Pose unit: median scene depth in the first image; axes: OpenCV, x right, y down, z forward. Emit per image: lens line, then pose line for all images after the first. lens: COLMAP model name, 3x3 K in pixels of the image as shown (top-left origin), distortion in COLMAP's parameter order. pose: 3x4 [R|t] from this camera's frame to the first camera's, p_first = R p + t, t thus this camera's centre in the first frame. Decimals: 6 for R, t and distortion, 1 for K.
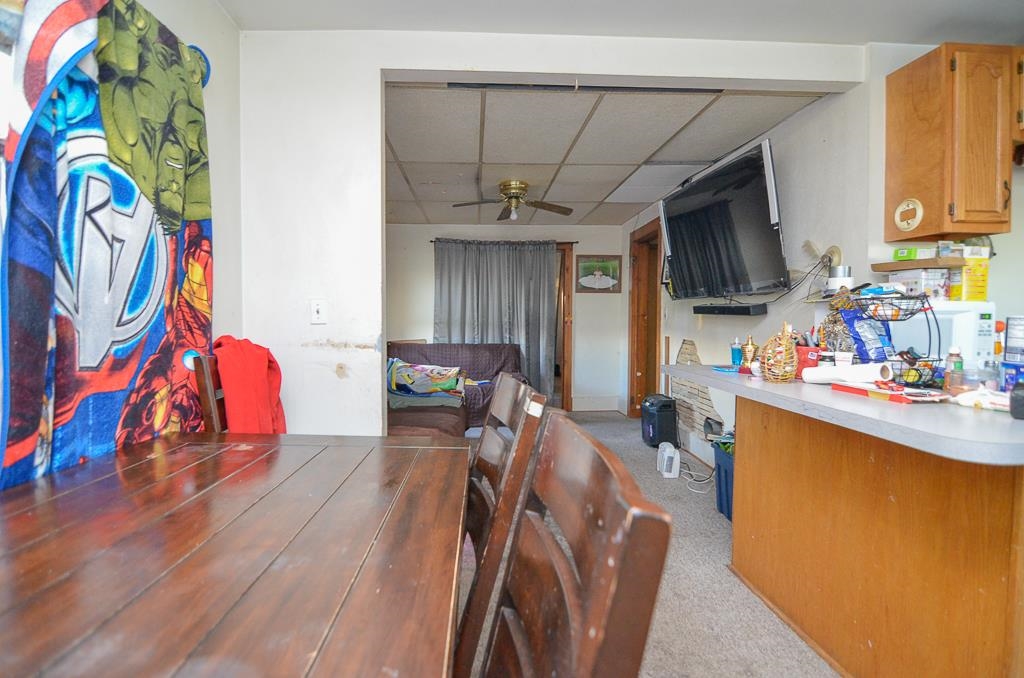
lens RADIAL K [[499.9, 0, 512.0], [0, 499.9, 339.0], [0, 0, 1]] dist [-0.000714, -0.010054]
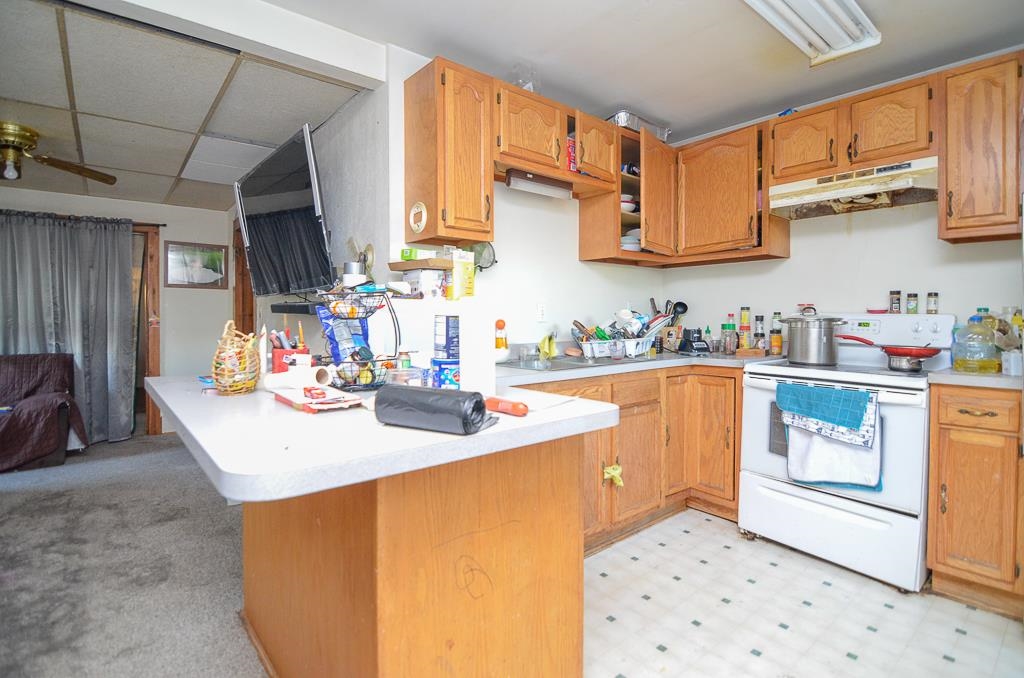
lens RADIAL K [[495.1, 0, 511.6], [0, 495.1, 334.5], [0, 0, 1]] dist [-0.001229, -0.001710]
pose [[0.804998, -0.020667, 0.592918, 0.331180], [0.026451, 0.999650, -0.001068, 0.000826], [-0.592688, 0.016543, 0.805262, 0.054583]]
